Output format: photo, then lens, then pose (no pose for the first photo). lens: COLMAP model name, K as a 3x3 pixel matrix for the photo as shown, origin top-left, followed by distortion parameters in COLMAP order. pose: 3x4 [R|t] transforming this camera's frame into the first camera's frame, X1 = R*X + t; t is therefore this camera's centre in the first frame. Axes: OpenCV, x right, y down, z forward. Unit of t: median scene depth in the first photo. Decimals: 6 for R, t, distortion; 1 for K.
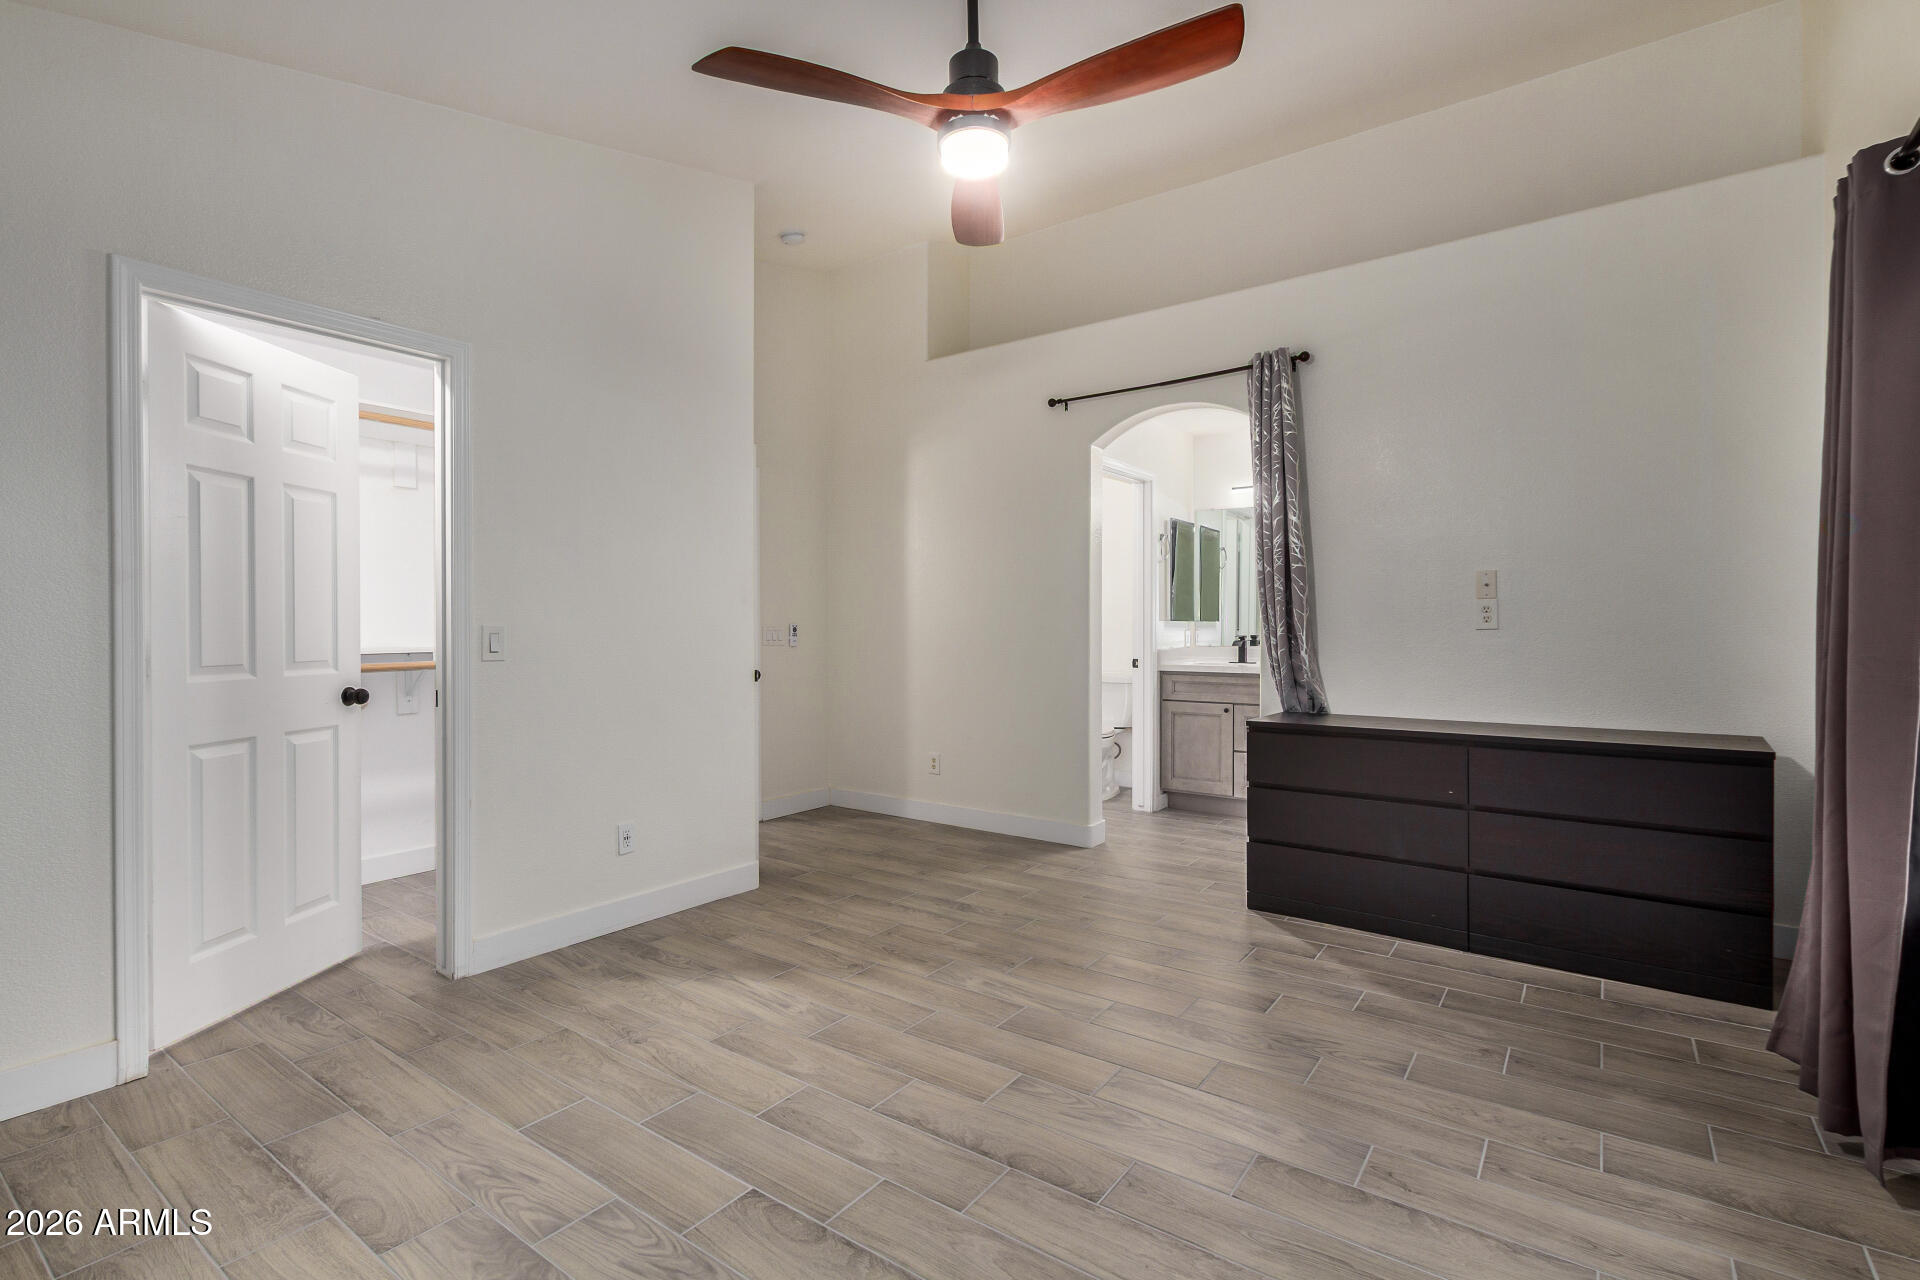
lens RADIAL K [[887.1, 0, 959.3], [0, 887.1, 633.6], [0, 0, 1]] dist [0.003408, -0.000309]
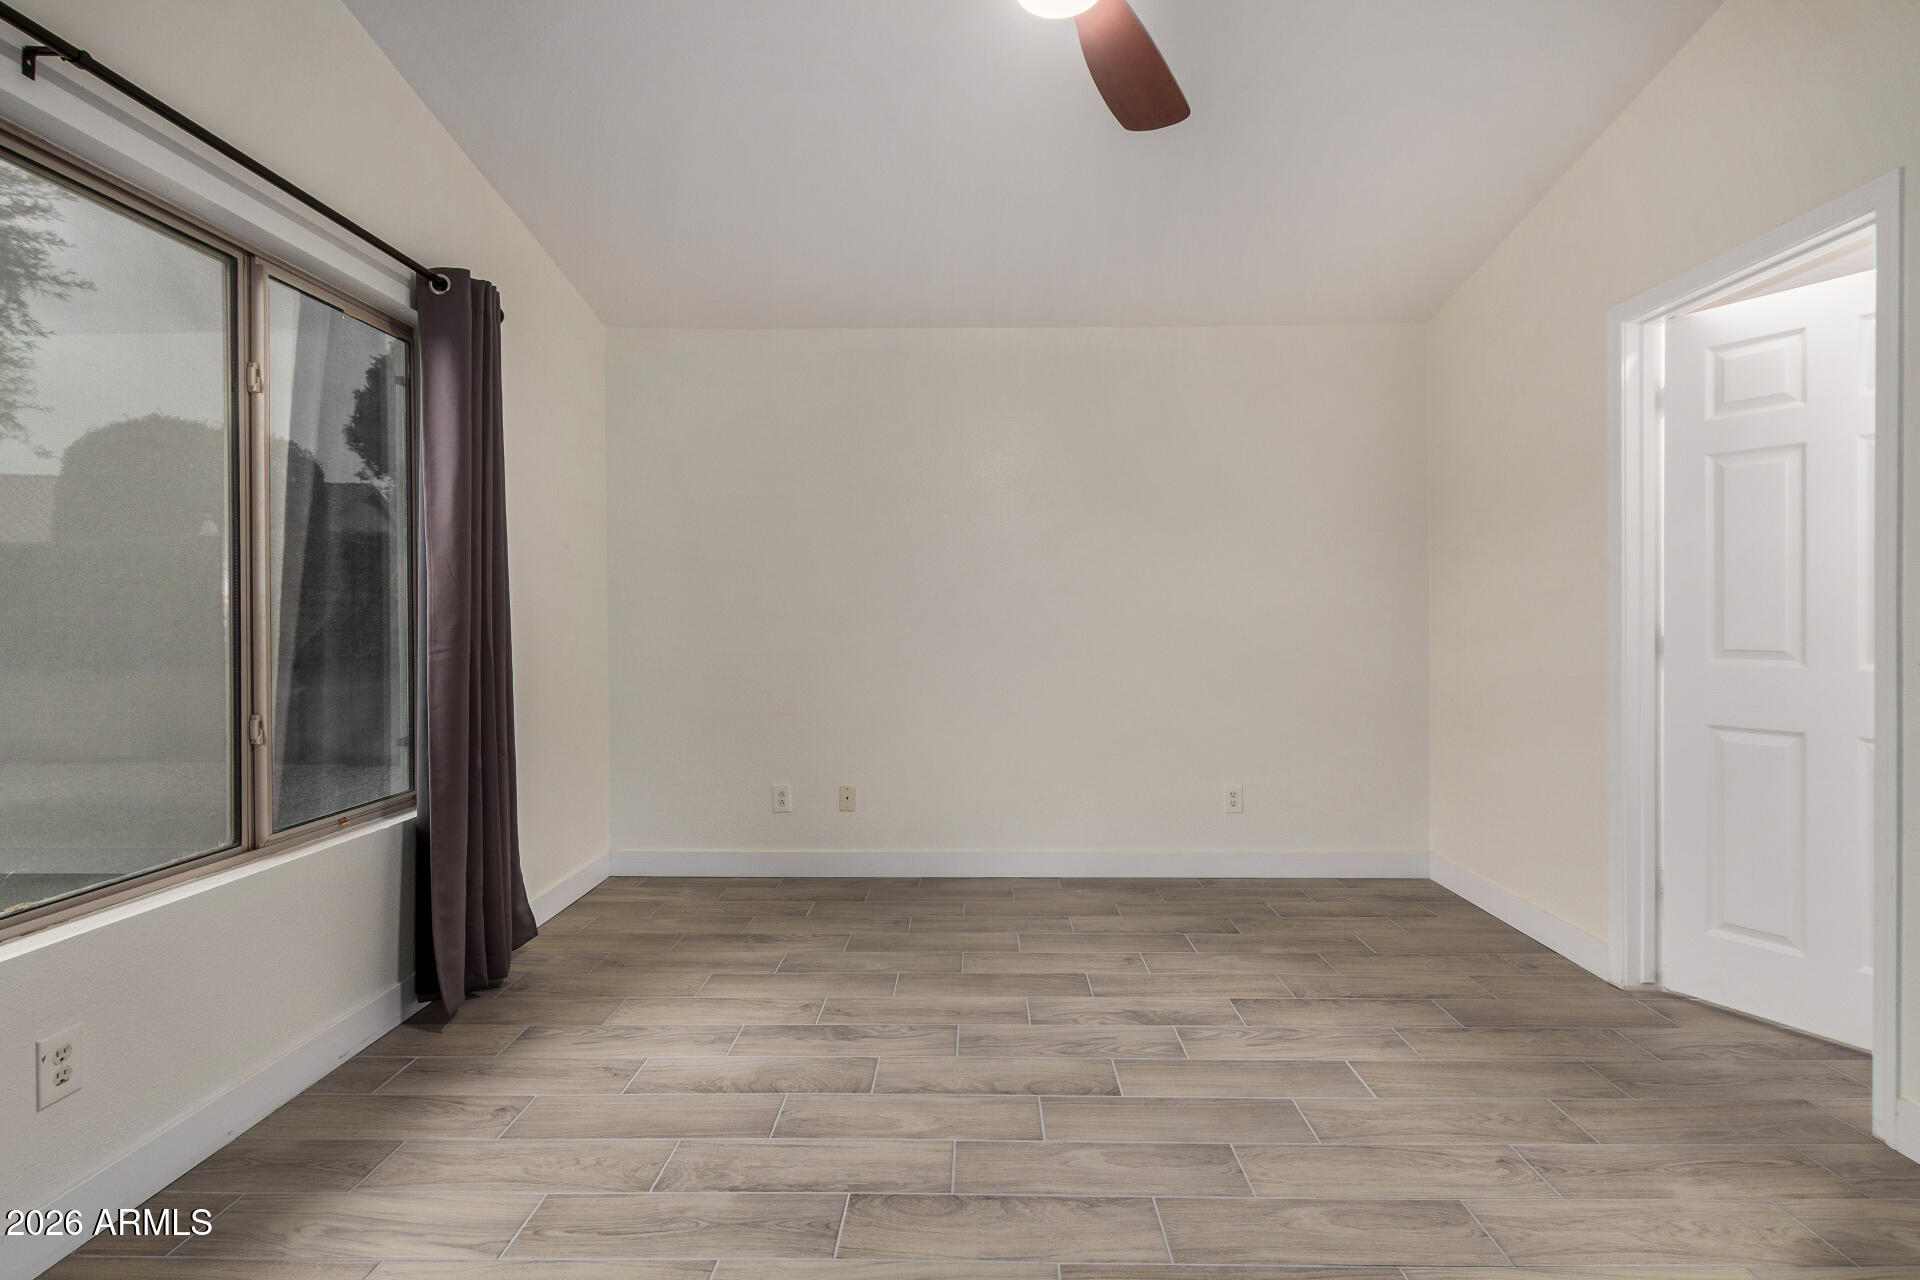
lens RADIAL K [[866.8, 0, 965.5], [0, 866.8, 619.7], [0, 0, 1]] dist [-0.000821, -0.000370]
pose [[-0.819184, 0.007346, -0.573484, 0.493663], [0.002507, 0.999954, 0.009227, -0.010144], [0.573526, 0.006120, -0.819164, 1.531889]]
